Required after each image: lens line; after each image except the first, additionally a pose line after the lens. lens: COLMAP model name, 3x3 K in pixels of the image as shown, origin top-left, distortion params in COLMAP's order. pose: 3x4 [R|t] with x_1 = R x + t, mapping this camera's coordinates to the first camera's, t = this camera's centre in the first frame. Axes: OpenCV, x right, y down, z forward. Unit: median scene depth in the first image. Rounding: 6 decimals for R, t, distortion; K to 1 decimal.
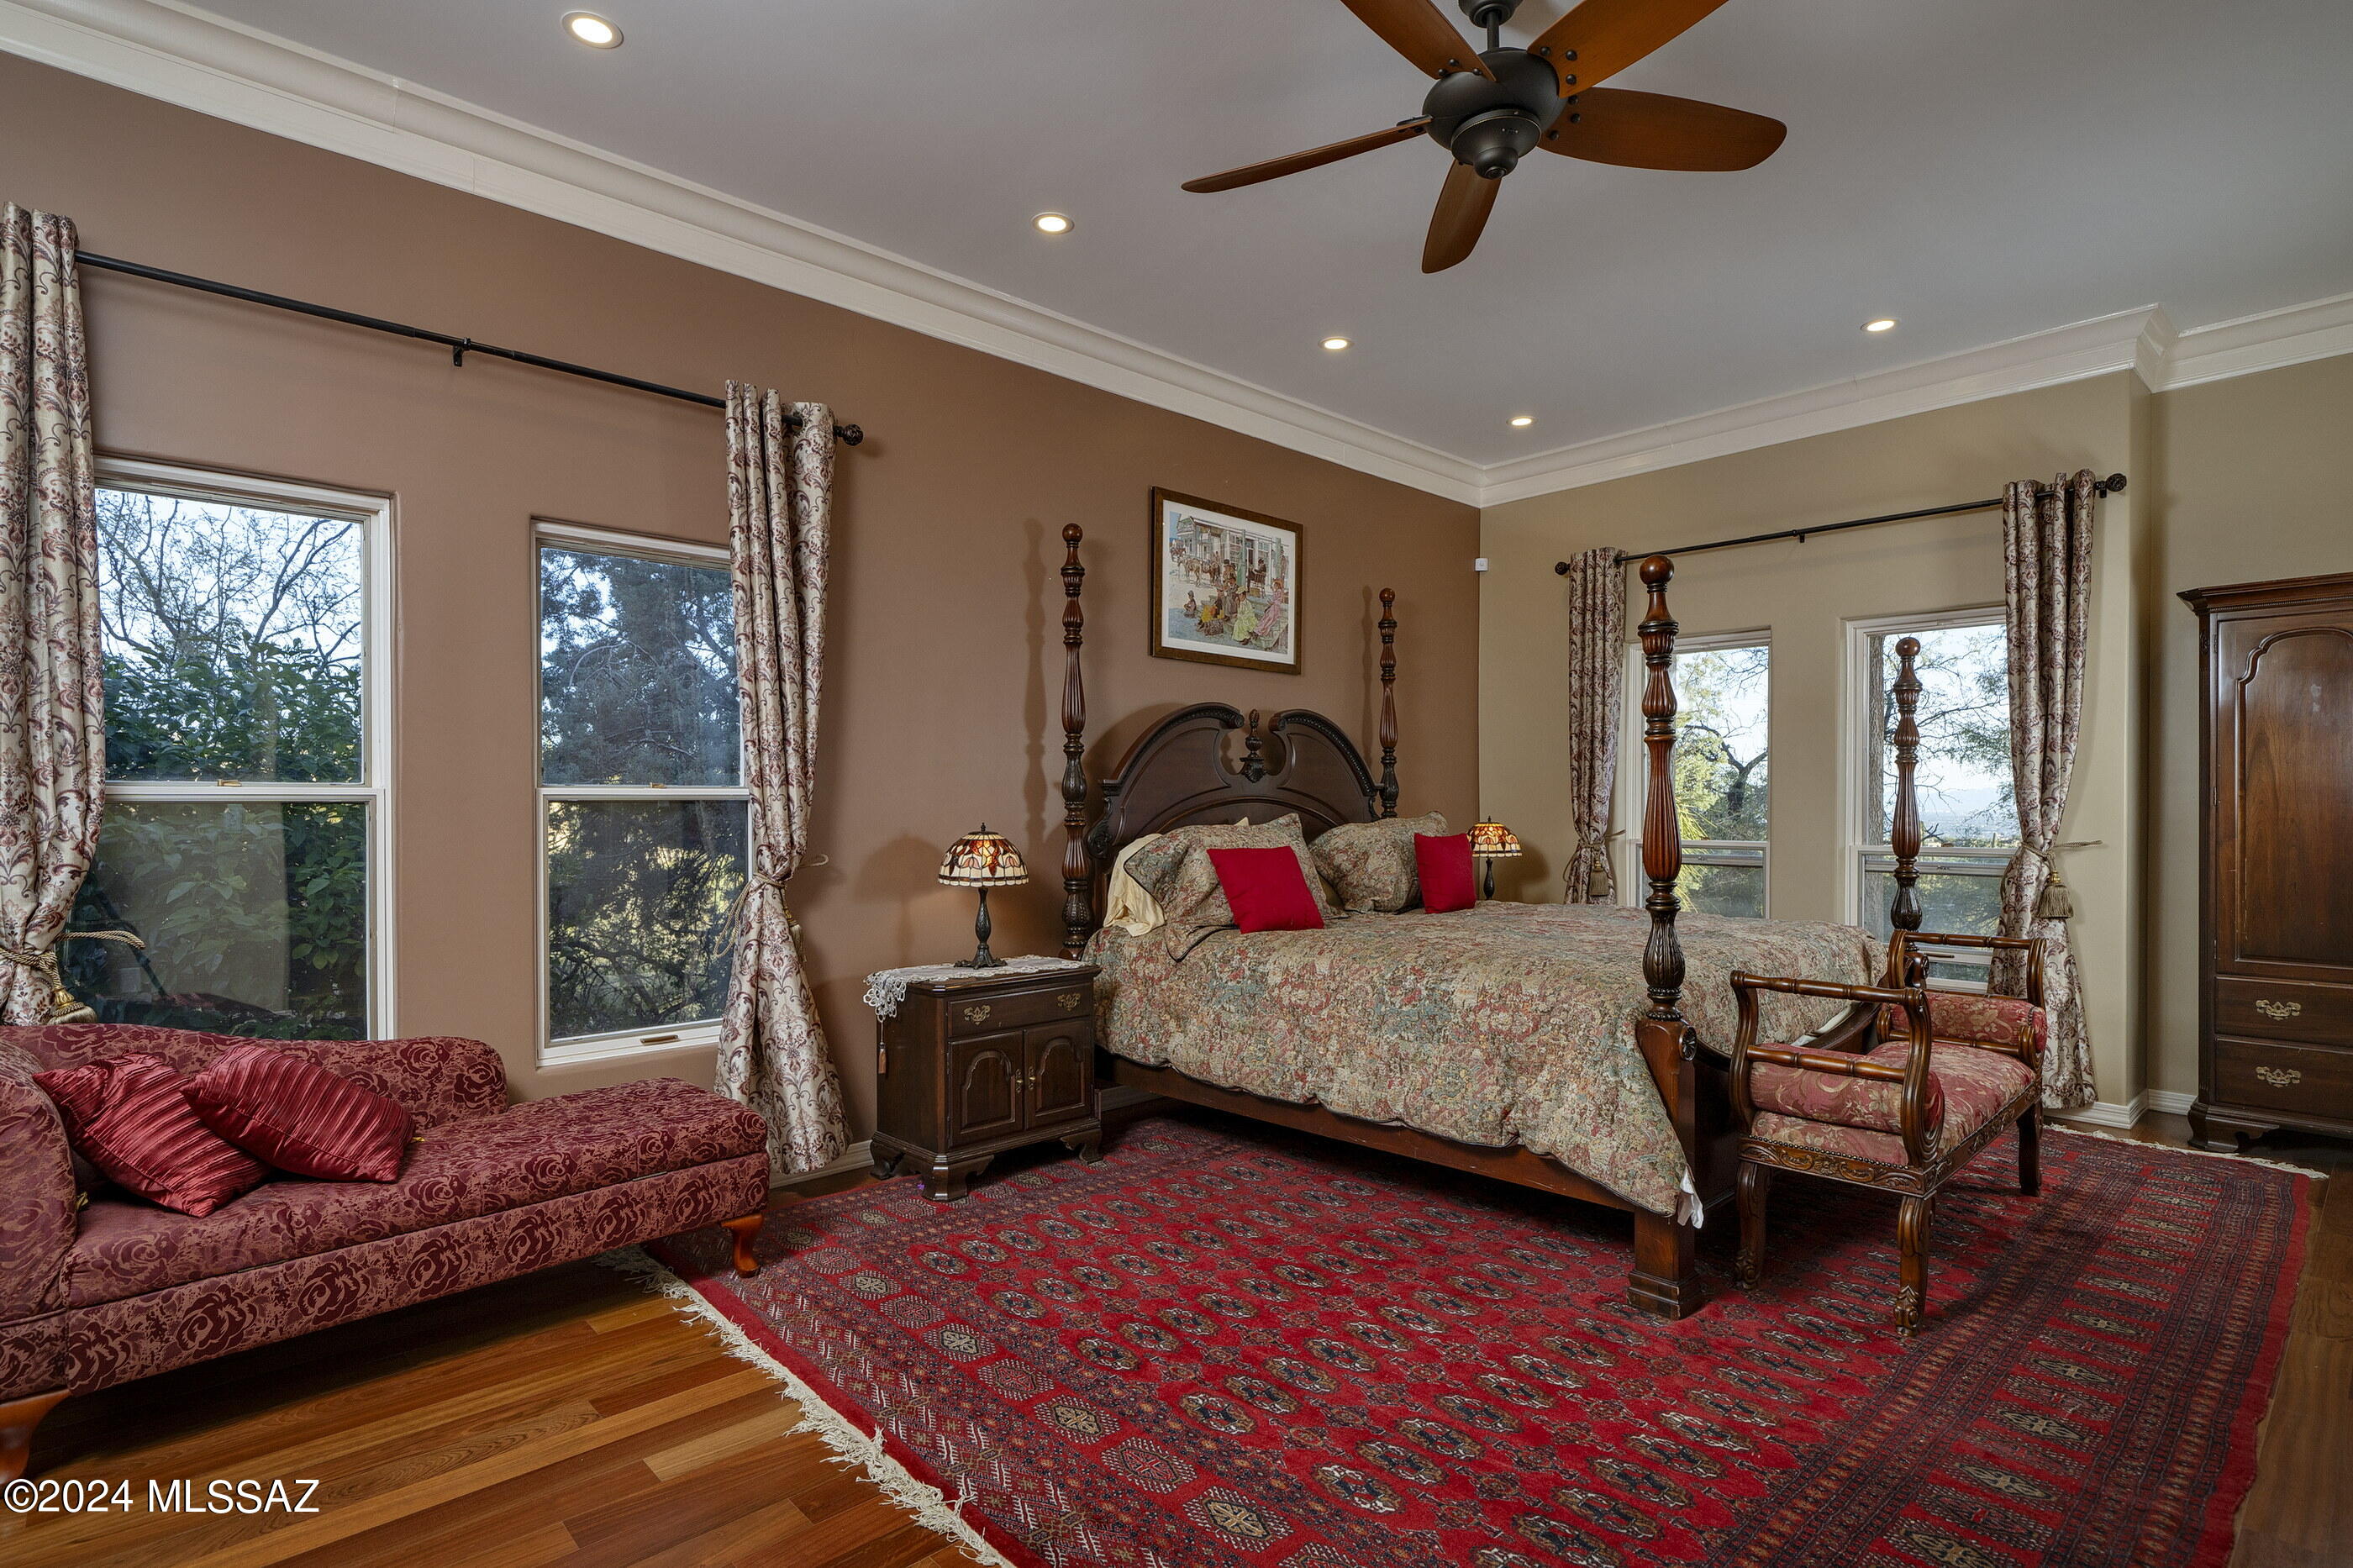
lens RADIAL K [[1189.2, 0, 1176.5], [0, 1189.2, 784.0], [0, 0, 1]] dist [0.003017, -0.000290]
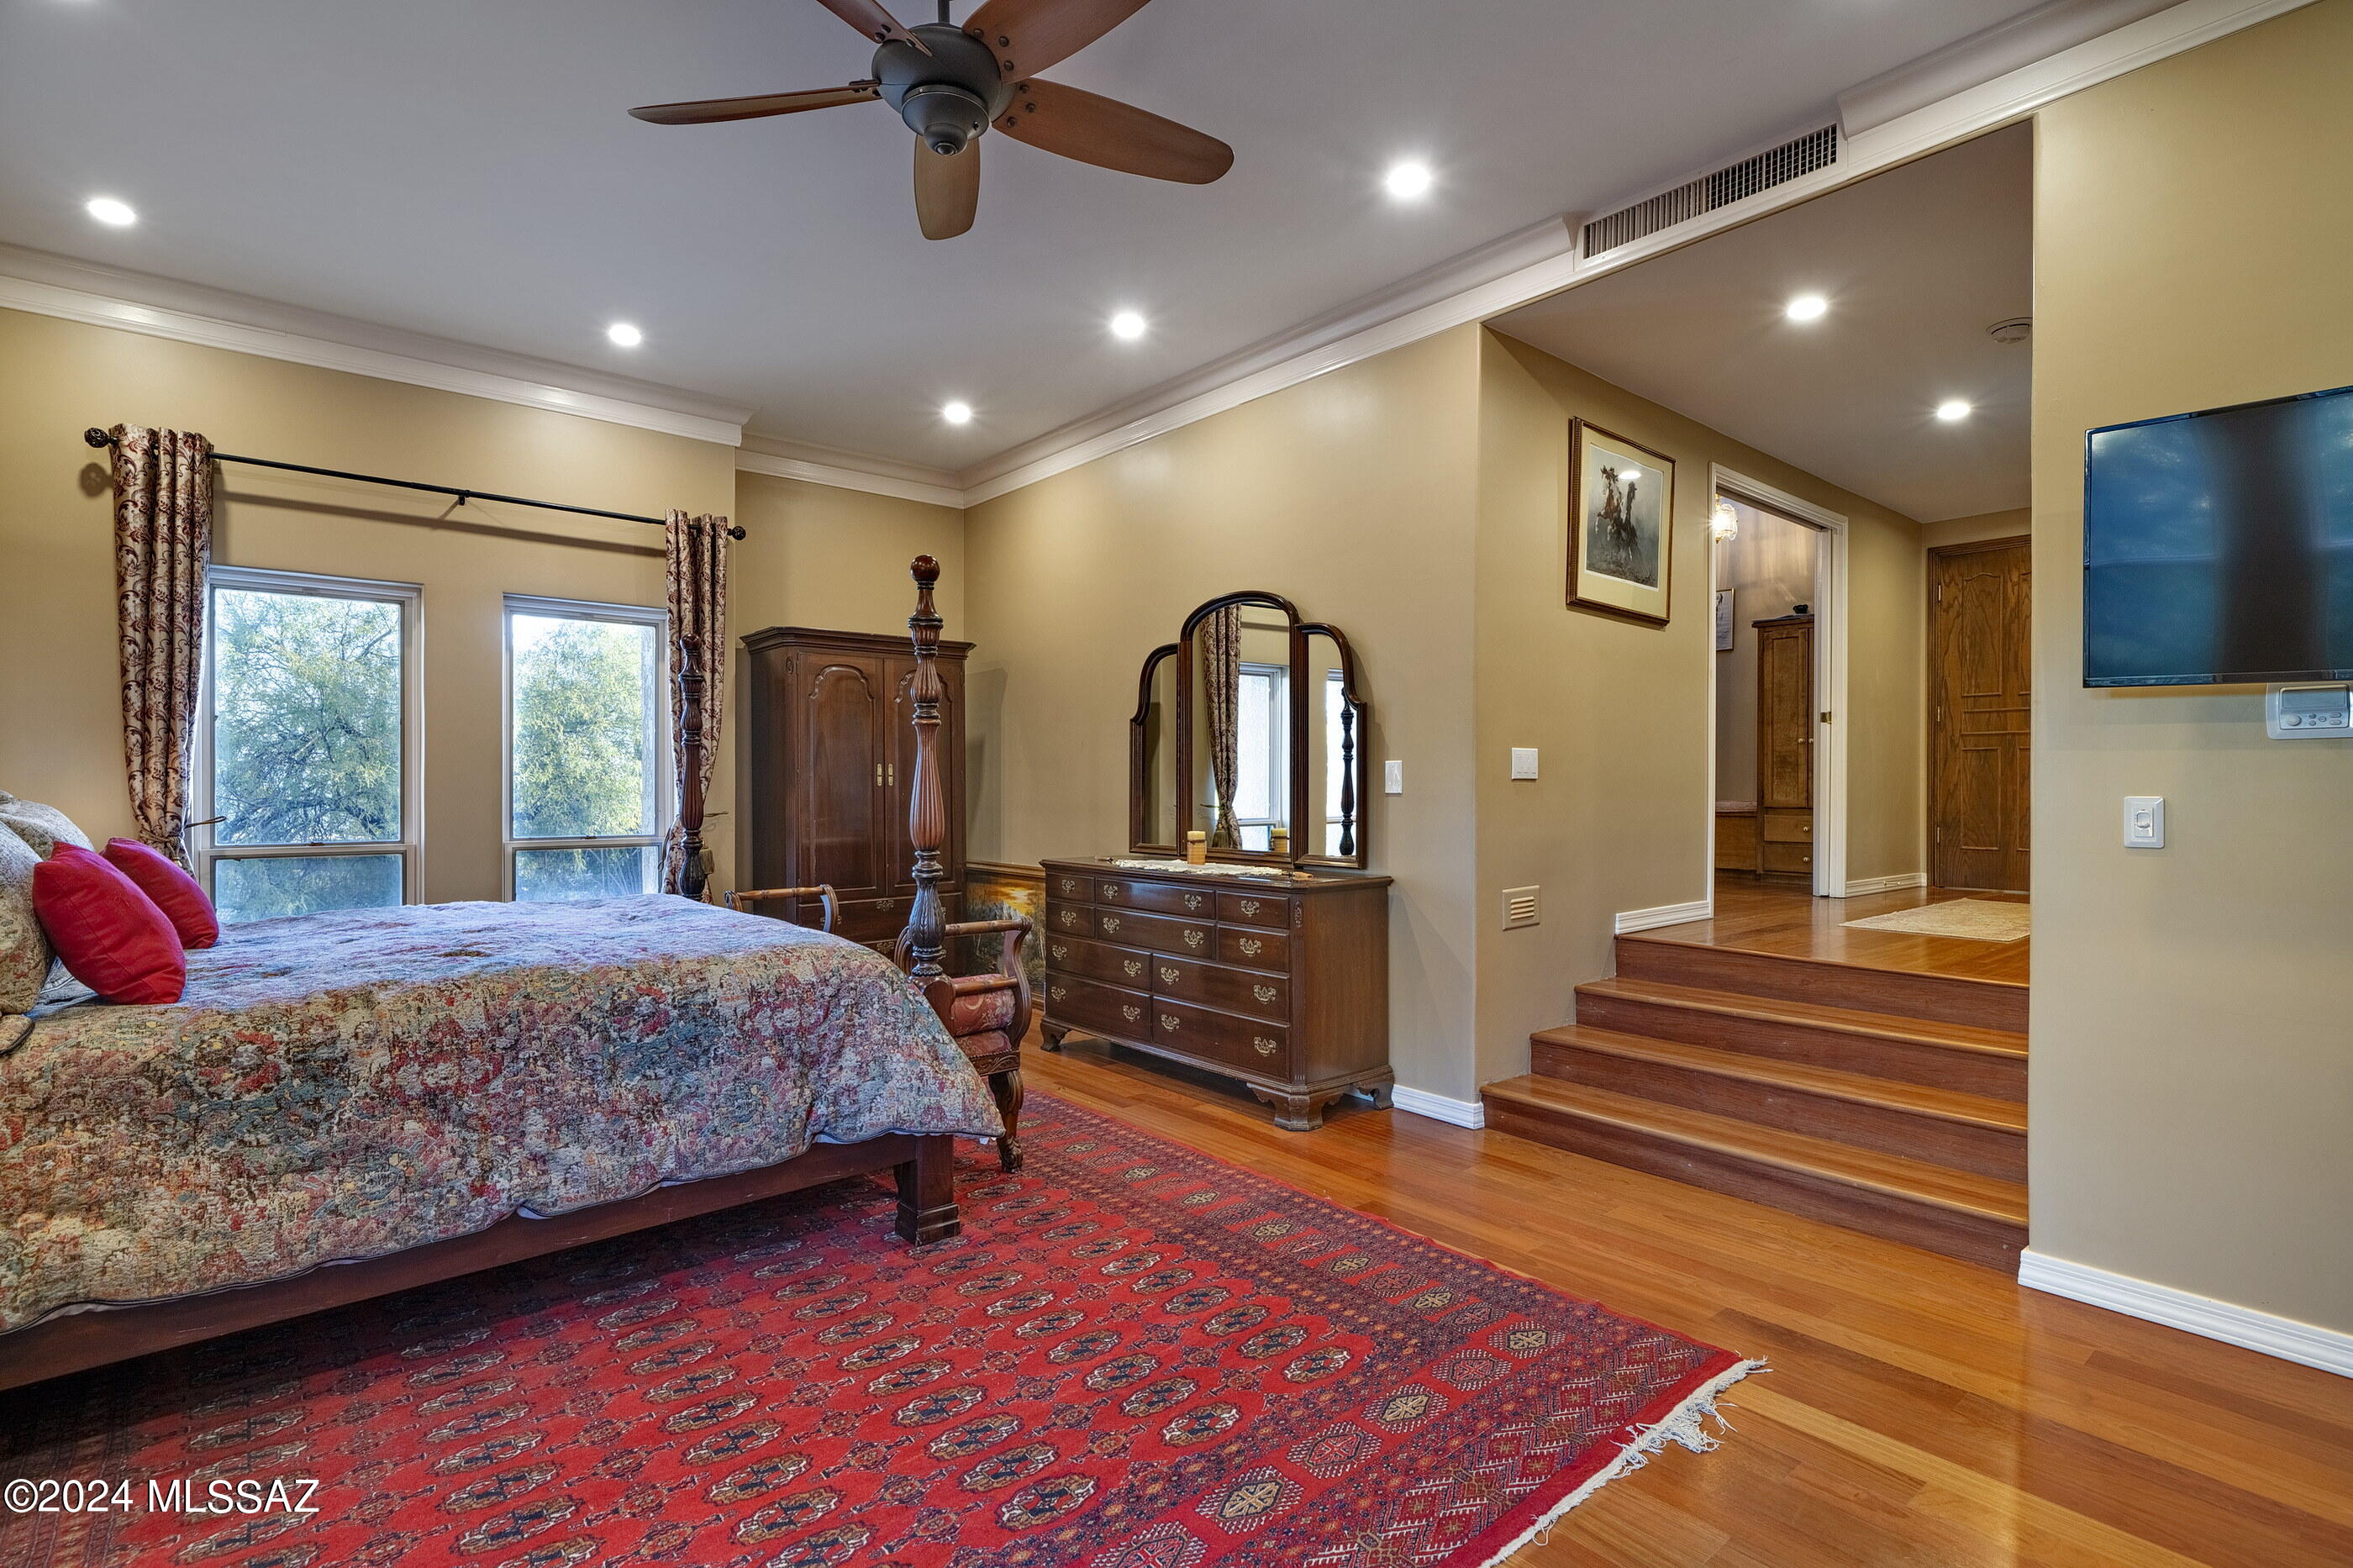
lens RADIAL K [[1128.4, 0, 1176.5], [0, 1128.4, 784.0], [0, 0, 1]] dist [-0.000609, -0.000325]
pose [[0.031265, 0.004038, 0.999503, -0.462853], [-0.018531, 0.999822, -0.003460, 0.014338], [-0.999339, -0.018413, 0.031334, 0.542794]]
